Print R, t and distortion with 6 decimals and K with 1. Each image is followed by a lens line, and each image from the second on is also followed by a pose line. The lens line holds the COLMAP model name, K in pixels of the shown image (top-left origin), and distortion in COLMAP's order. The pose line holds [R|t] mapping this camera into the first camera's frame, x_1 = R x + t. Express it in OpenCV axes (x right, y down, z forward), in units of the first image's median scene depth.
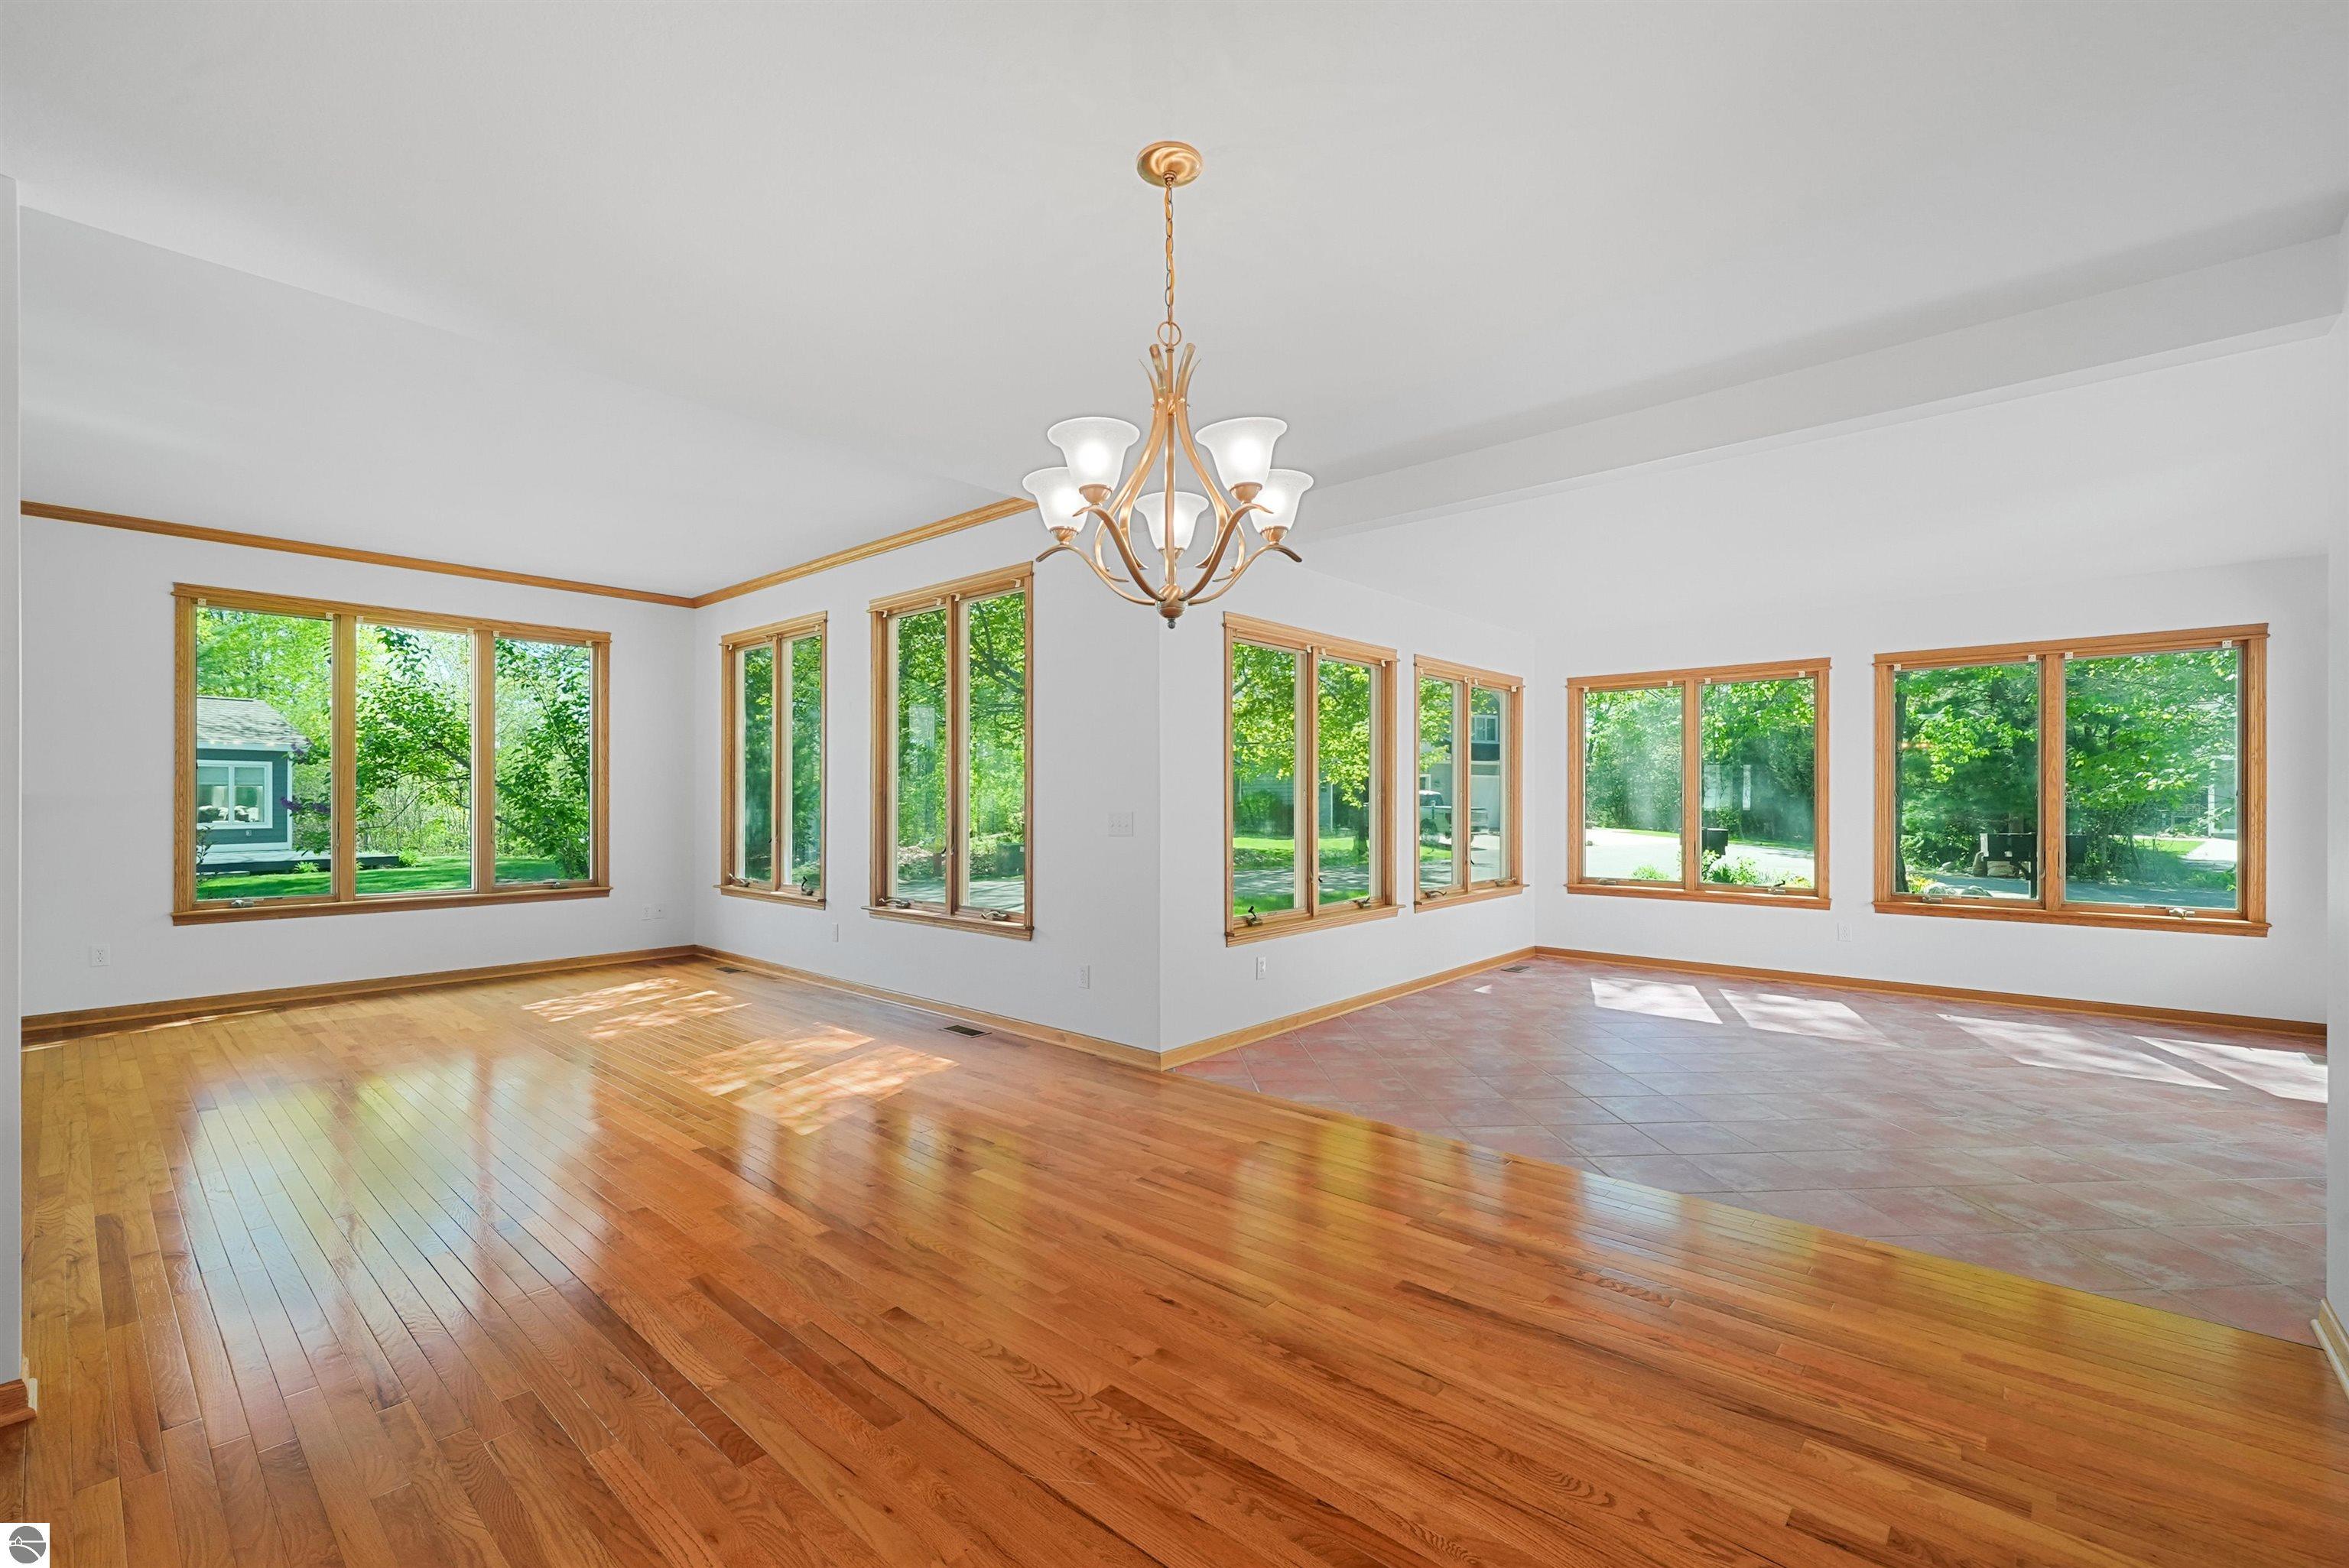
lens RADIAL K [[995.5, 0, 1179.0], [0, 995.5, 797.1], [0, 0, 1]] dist [0.000216, -0.000103]
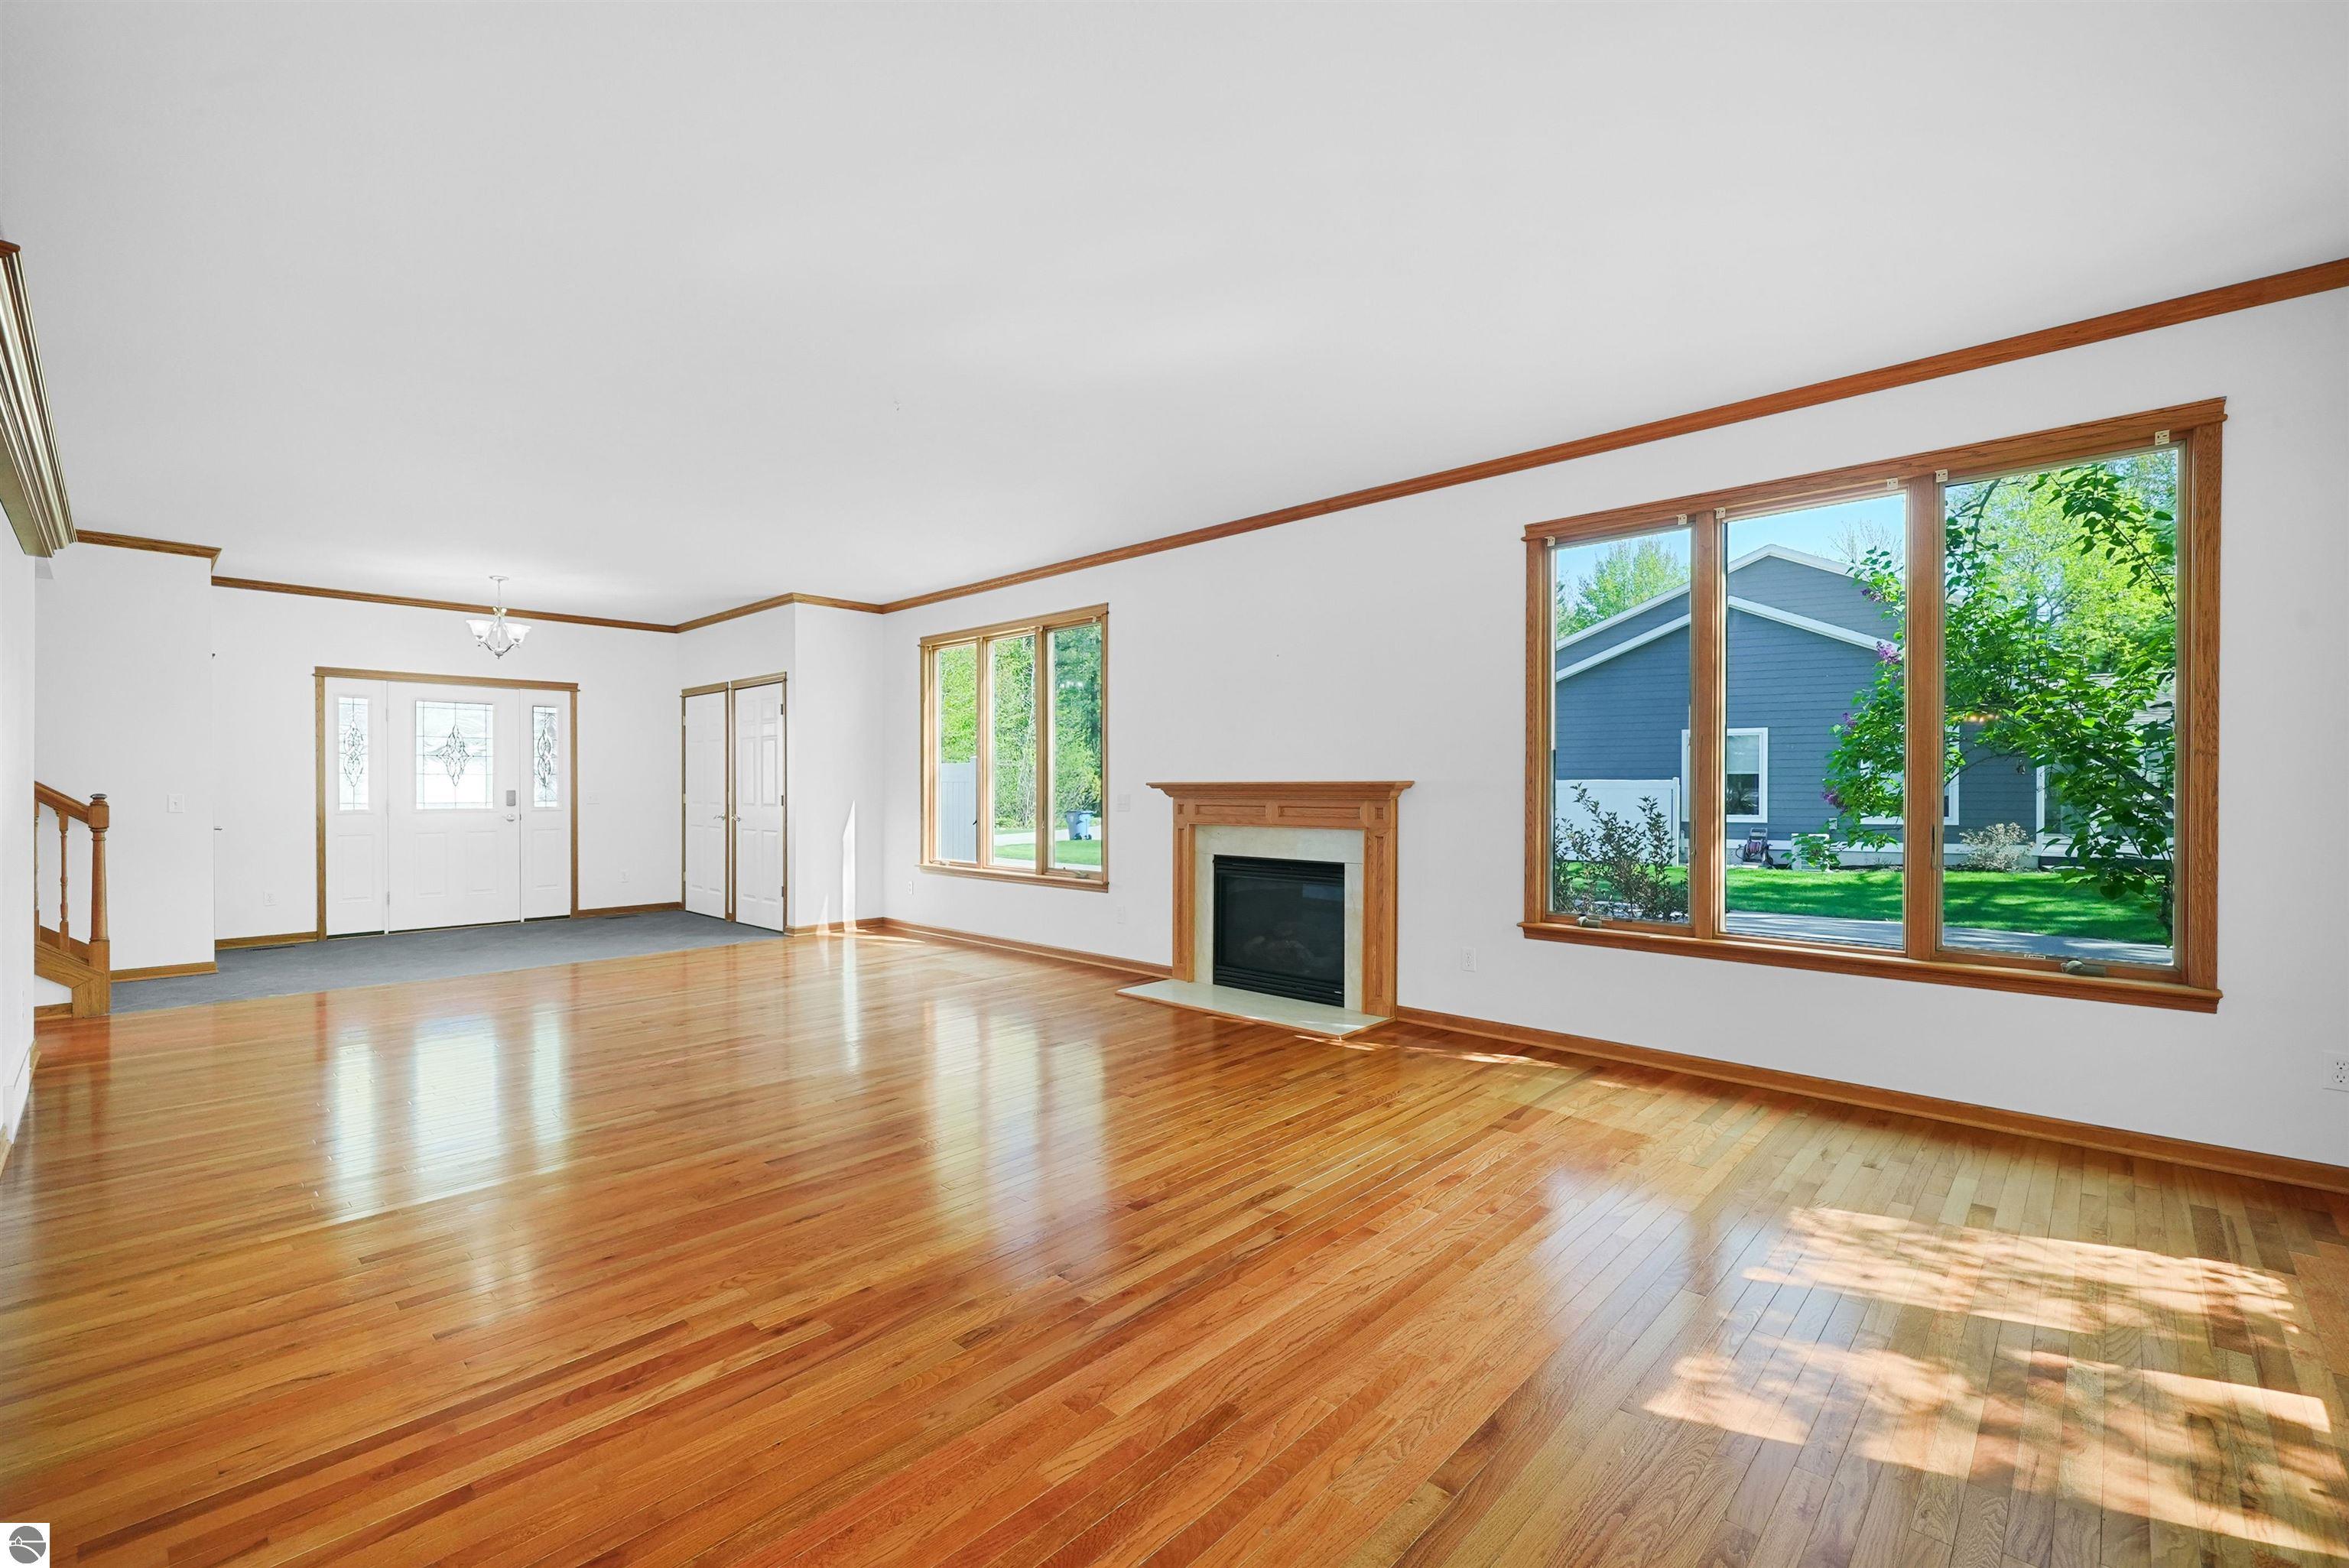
lens RADIAL K [[995.9, 0, 1173.3], [0, 995.9, 787.4], [0, 0, 1]] dist [-0.001259, -0.000187]
pose [[-0.033281, 0.002524, -0.999443, -0.167433], [0.000955, 0.999996, 0.002493, 0.001166], [0.999446, -0.000872, -0.033283, 0.733242]]
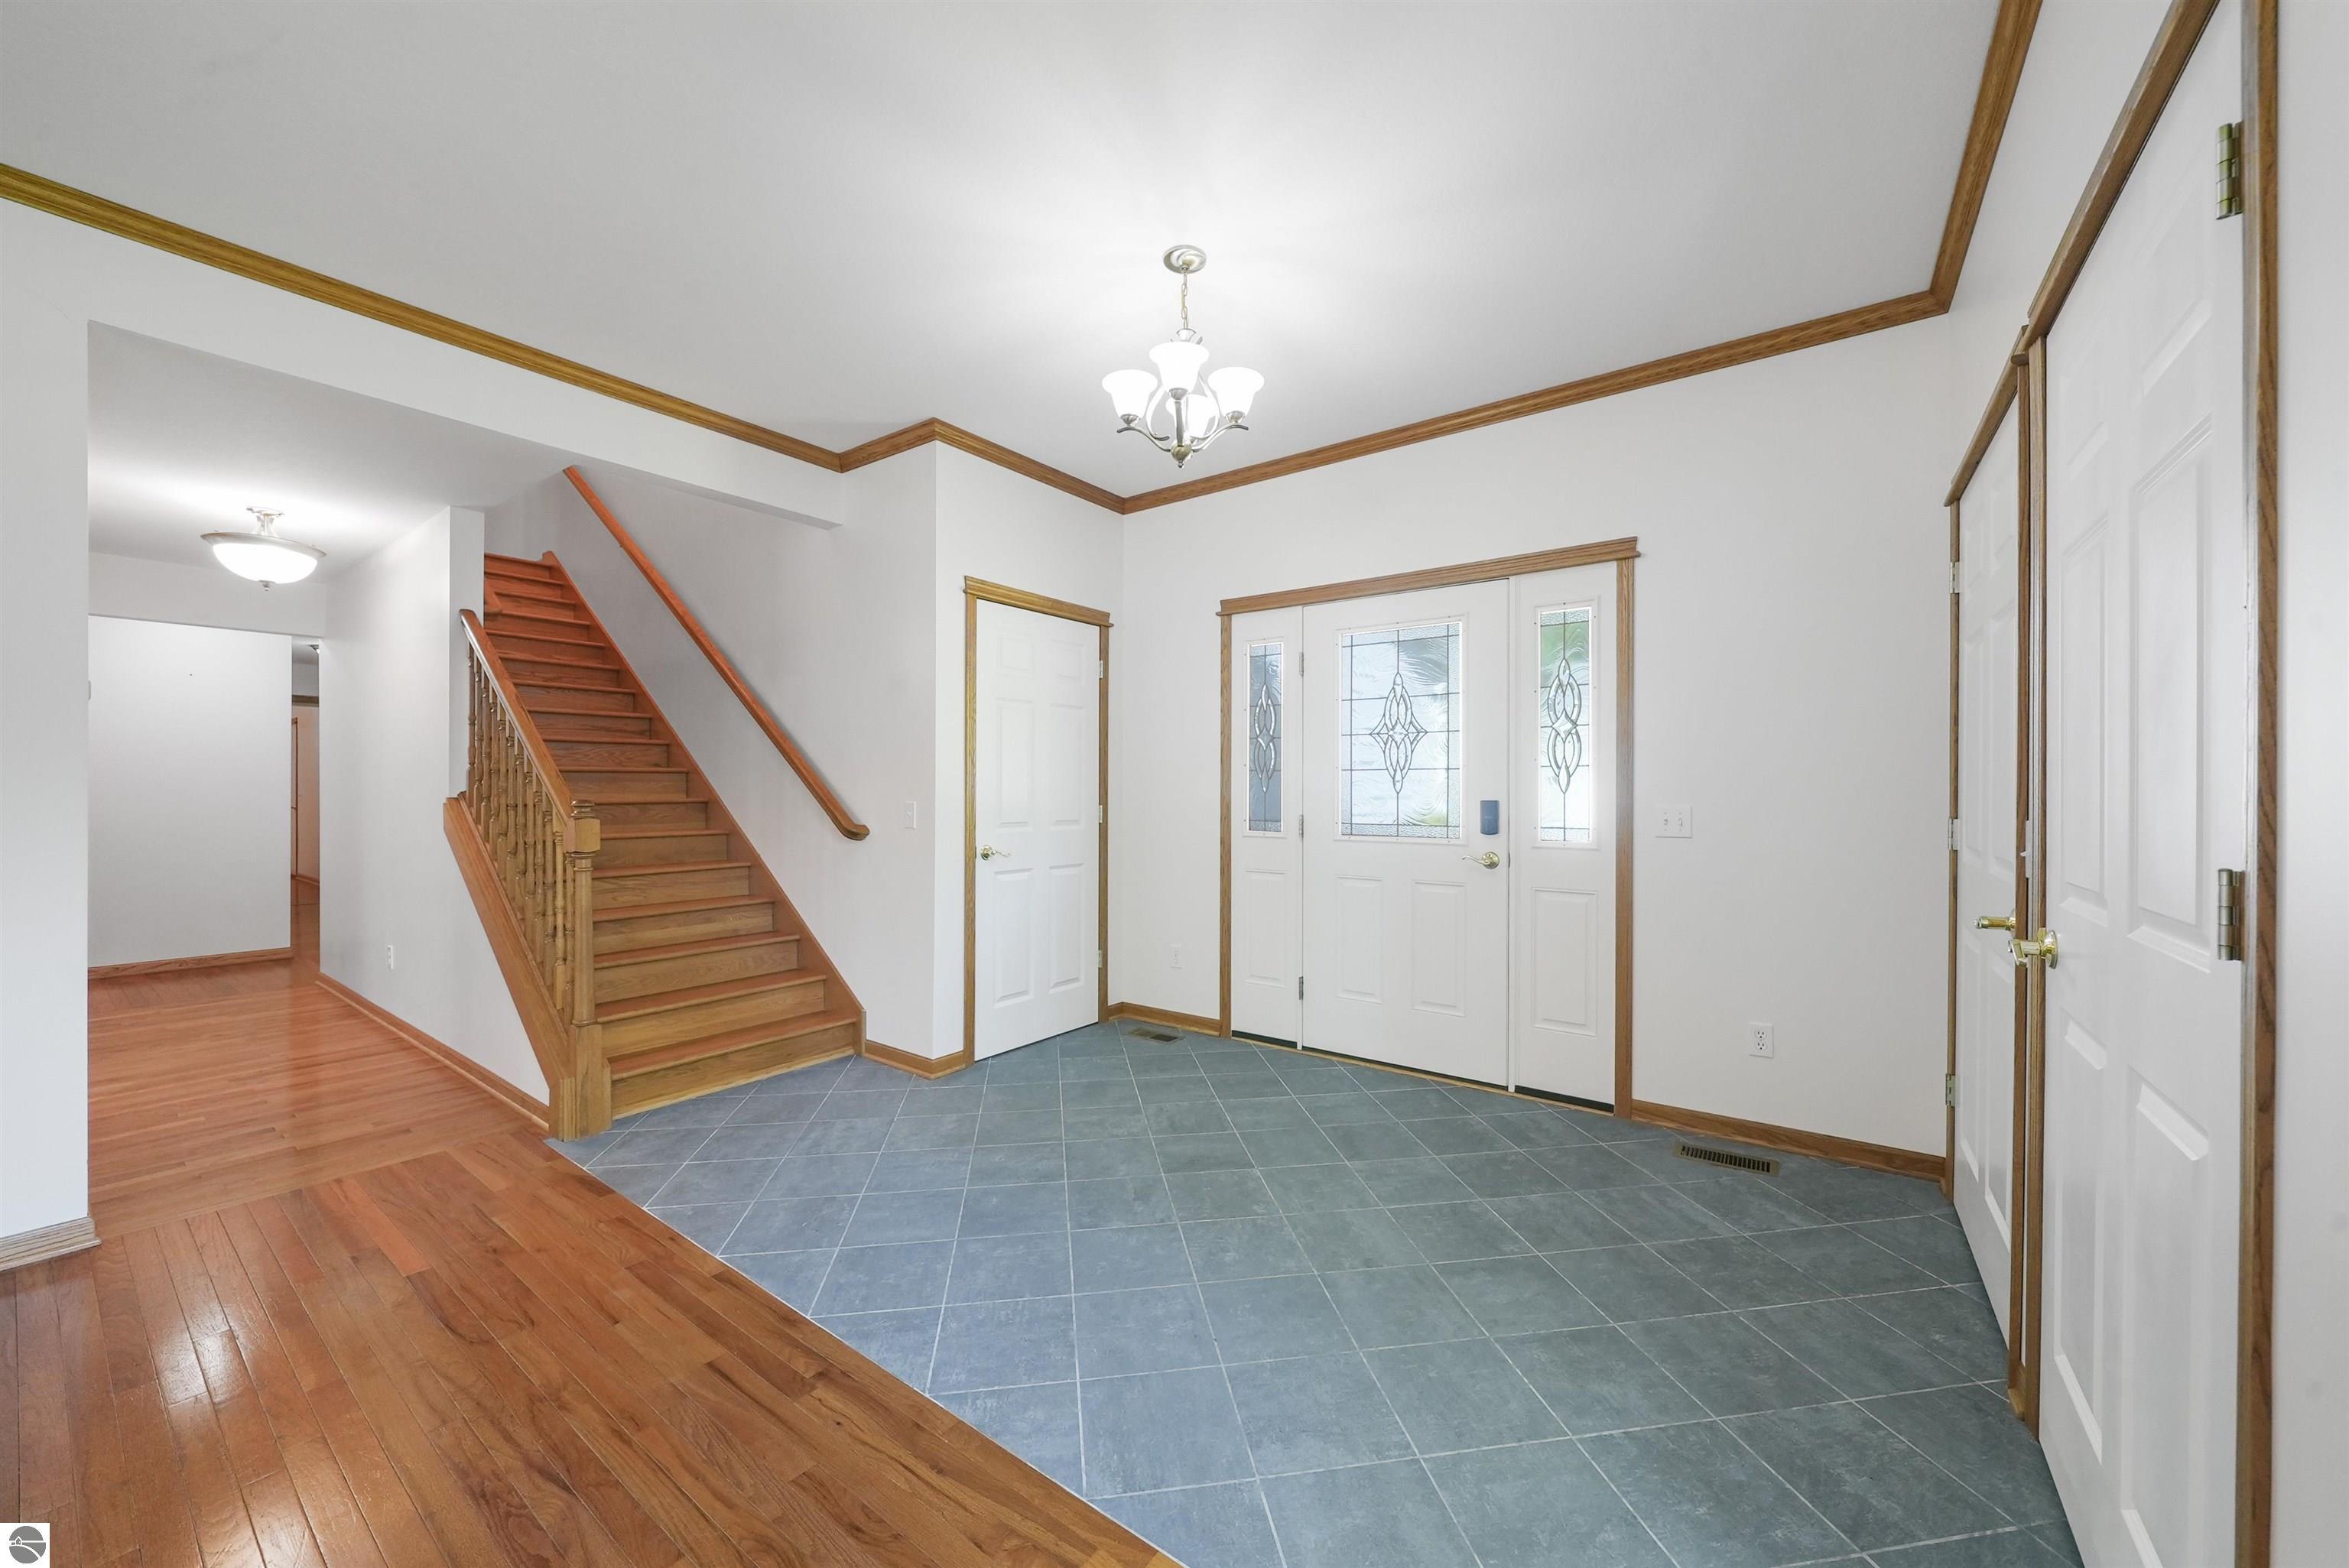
lens RADIAL K [[871.0, 0, 1167.9], [0, 871.0, 789.3], [0, 0, 1]] dist [0.001281, 0.000087]
pose [[-0.995629, -0.002220, -0.093372, -1.414334], [-0.002296, 0.999997, 0.000707, 0.001013], [0.093370, 0.000918, -0.995631, 0.246017]]
